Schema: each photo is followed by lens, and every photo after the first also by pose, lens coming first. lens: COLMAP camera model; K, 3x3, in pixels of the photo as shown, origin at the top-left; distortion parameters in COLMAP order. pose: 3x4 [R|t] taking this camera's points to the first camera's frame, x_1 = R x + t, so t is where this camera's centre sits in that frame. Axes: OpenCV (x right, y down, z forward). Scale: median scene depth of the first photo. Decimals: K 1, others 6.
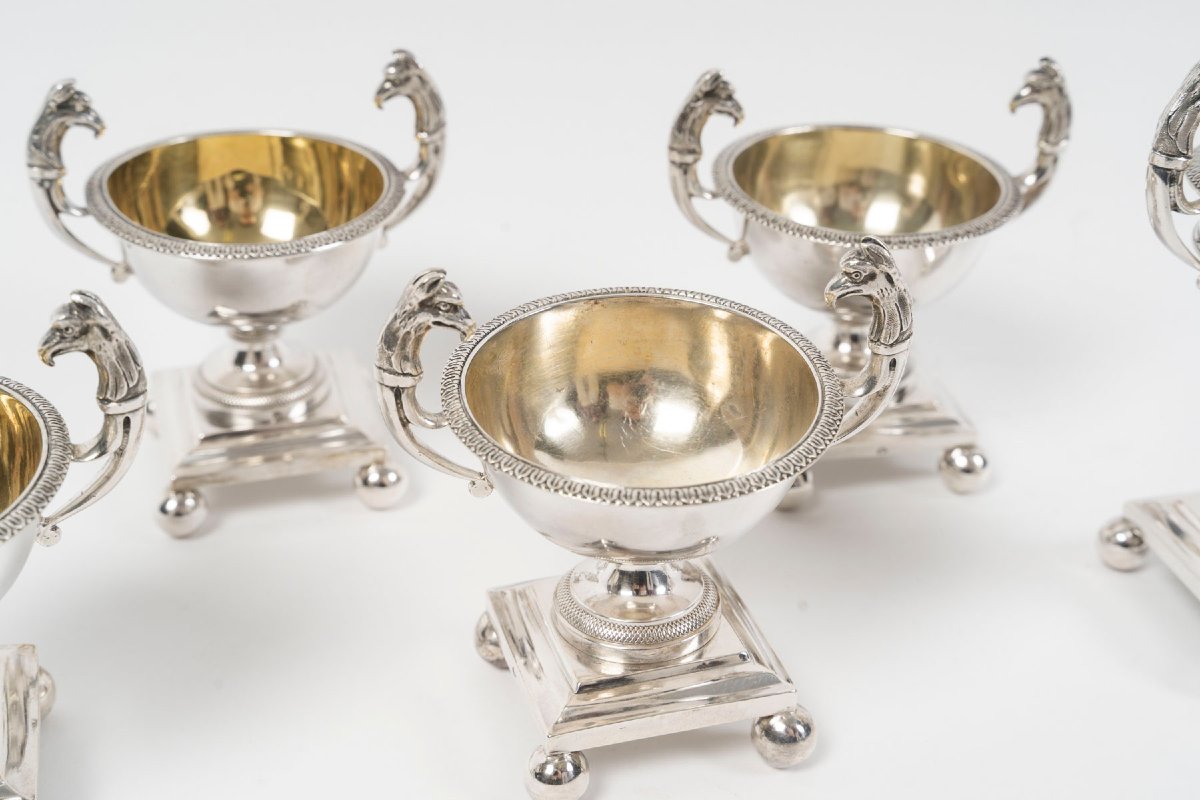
lens RADIAL K [[1738.0, 0, 600.0], [0, 1738.0, 400.0], [0, 0, 1]] dist [-0.001753, 0.028606]
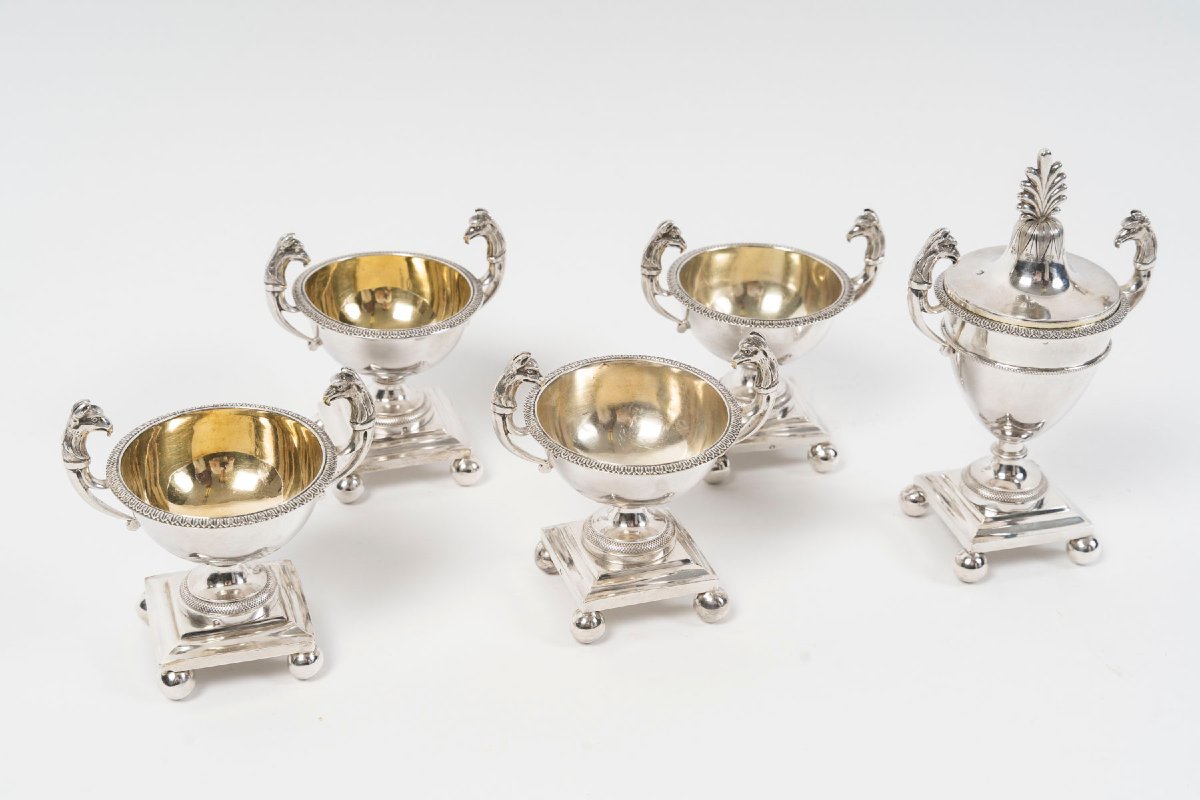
lens RADIAL K [[1811.8, 0, 590.3], [0, 1811.8, 443.1], [0, 0, 1]] dist [0.026804, 0.142506]
pose [[0.999527, -0.010403, 0.028933, -0.064889], [0.009811, 0.999741, 0.020529, -0.012463], [-0.029139, -0.020236, 0.999371, -0.778938]]
